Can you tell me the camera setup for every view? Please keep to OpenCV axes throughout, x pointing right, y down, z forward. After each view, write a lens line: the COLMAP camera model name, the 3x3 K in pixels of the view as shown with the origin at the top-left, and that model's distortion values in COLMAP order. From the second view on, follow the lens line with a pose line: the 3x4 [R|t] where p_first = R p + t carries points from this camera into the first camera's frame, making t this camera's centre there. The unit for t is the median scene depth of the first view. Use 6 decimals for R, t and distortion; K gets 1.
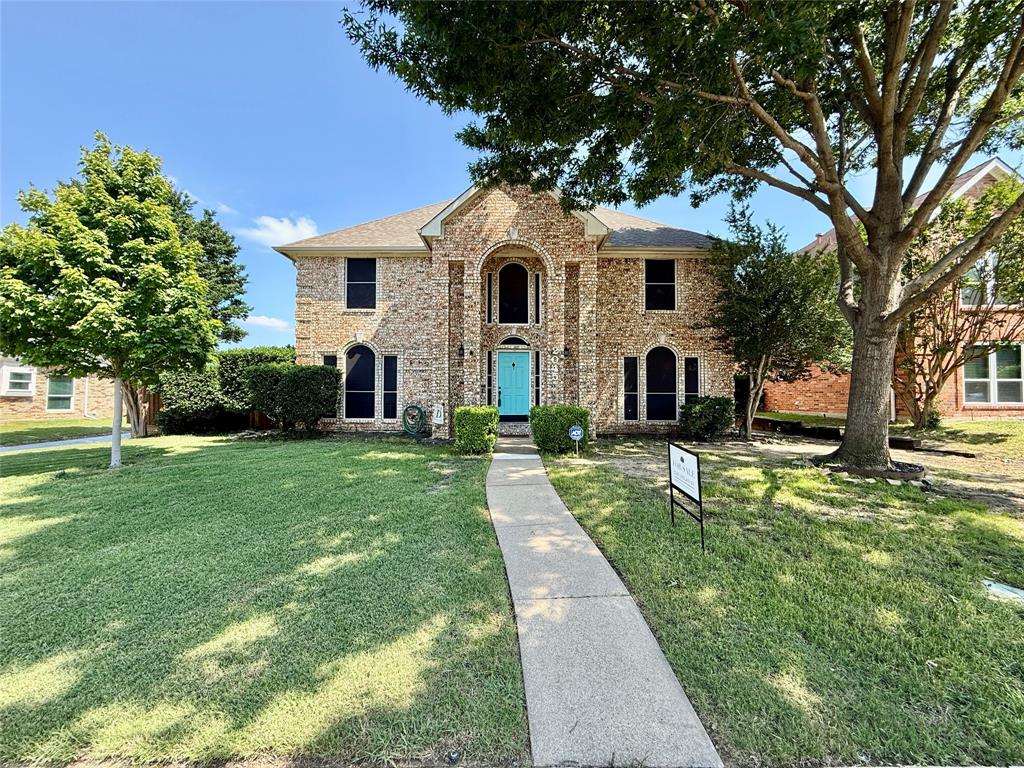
lens RADIAL K [[406.9, 0, 511.6], [0, 406.9, 384.6], [0, 0, 1]] dist [0.000300, 0.000061]
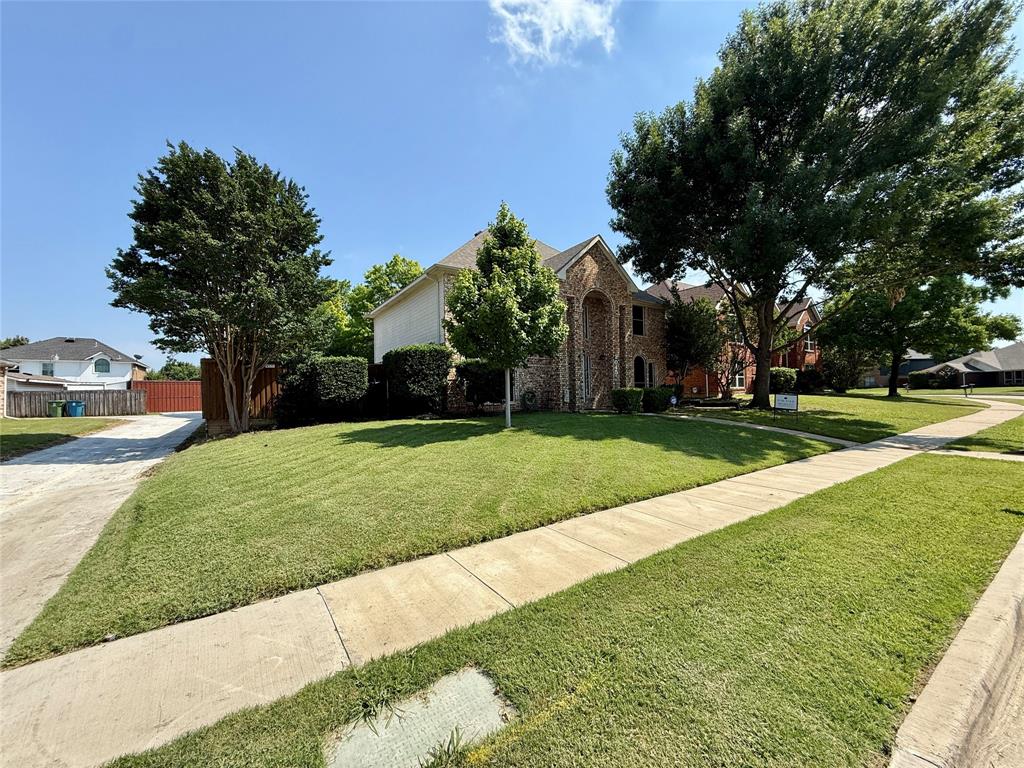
lens RADIAL K [[406.9, 0, 513.0], [0, 406.9, 383.0], [0, 0, 1]] dist [0.000300, 0.000061]
pose [[0.840480, -0.001185, 0.541841, -1.039616], [0.005151, 0.999970, -0.005802, 0.029011], [-0.541818, 0.007667, 0.840461, -0.163196]]
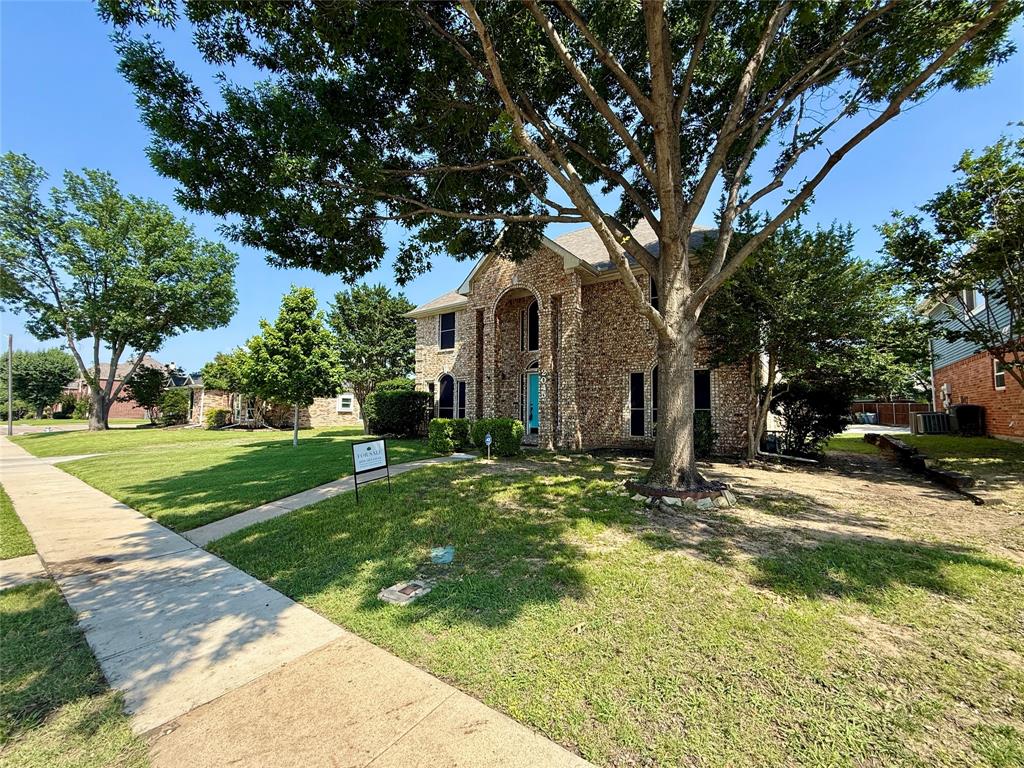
lens RADIAL K [[406.9, 0, 508.2], [0, 406.9, 388.6], [0, 0, 1]] dist [0.000300, 0.000061]
pose [[0.803446, -0.031821, -0.594527, 0.638925], [0.012501, 0.999252, -0.036588, 0.004269], [0.595246, 0.021964, 0.803243, 0.000586]]
